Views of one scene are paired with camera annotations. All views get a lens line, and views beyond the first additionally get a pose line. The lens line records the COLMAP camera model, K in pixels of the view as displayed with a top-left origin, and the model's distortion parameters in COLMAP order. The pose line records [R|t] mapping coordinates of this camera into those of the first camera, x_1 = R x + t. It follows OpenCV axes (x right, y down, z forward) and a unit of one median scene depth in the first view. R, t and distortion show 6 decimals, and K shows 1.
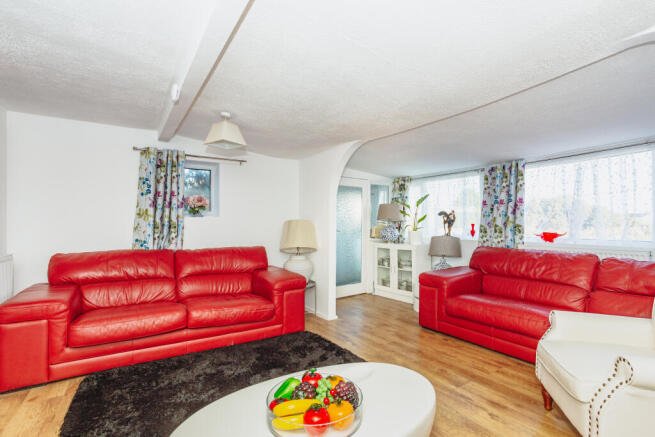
lens RADIAL K [[316.7, 0, 326.2], [0, 316.7, 223.5], [0, 0, 1]] dist [-0.004358, -0.000004]
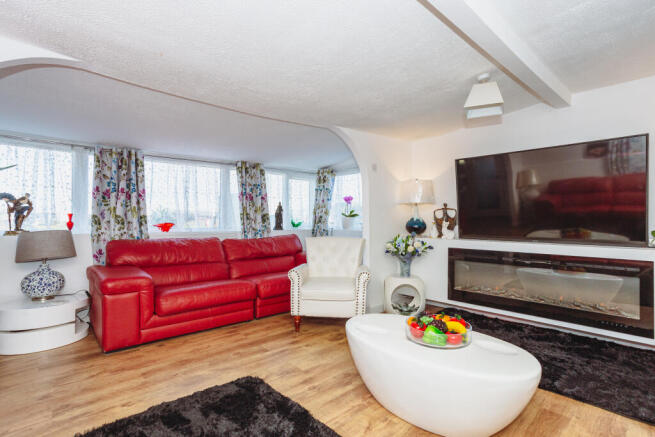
lens RADIAL K [[328.6, 0, 327.5], [0, 328.6, 218.5], [0, 0, 1]] dist [-0.027919, 0.000131]
pose [[-0.174924, 0.008125, 0.984548, -0.563447], [-0.003890, 0.999952, -0.008944, 0.022655], [-0.984574, -0.005395, -0.174884, 0.682352]]
